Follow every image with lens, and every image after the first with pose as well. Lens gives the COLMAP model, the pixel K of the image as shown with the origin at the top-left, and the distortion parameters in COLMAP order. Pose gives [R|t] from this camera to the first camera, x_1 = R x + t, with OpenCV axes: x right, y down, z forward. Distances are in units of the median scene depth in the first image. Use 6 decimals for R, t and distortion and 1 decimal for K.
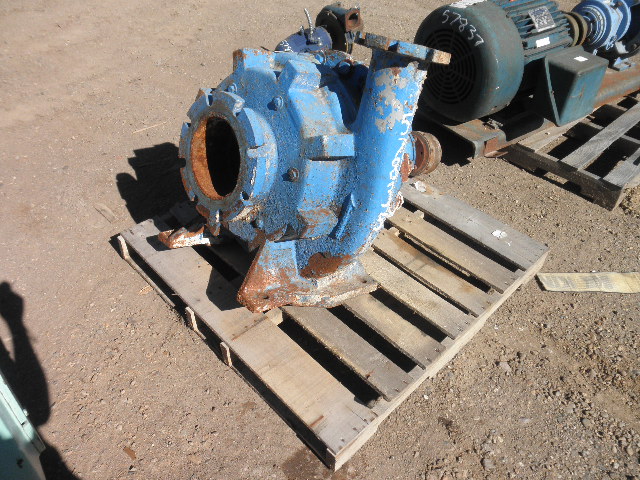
lens RADIAL K [[527.1, 0, 322.6], [0, 527.1, 241.3], [0, 0, 1]] dist [-0.129586, 0.115614]
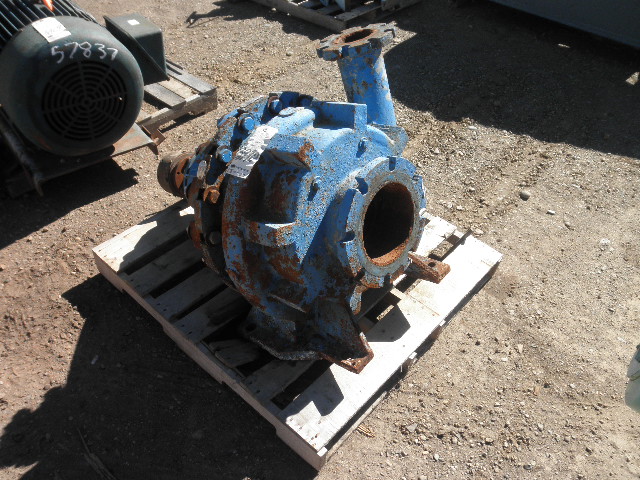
lens RADIAL K [[527.1, 0, 322.6], [0, 527.1, 241.3], [0, 0, 1]] dist [-0.129586, 0.115614]
pose [[-0.080199, -0.713442, 0.696110, -0.604486], [0.586386, 0.530964, 0.611742, -0.547328], [-0.806052, 0.457250, 0.375770, 0.499130]]
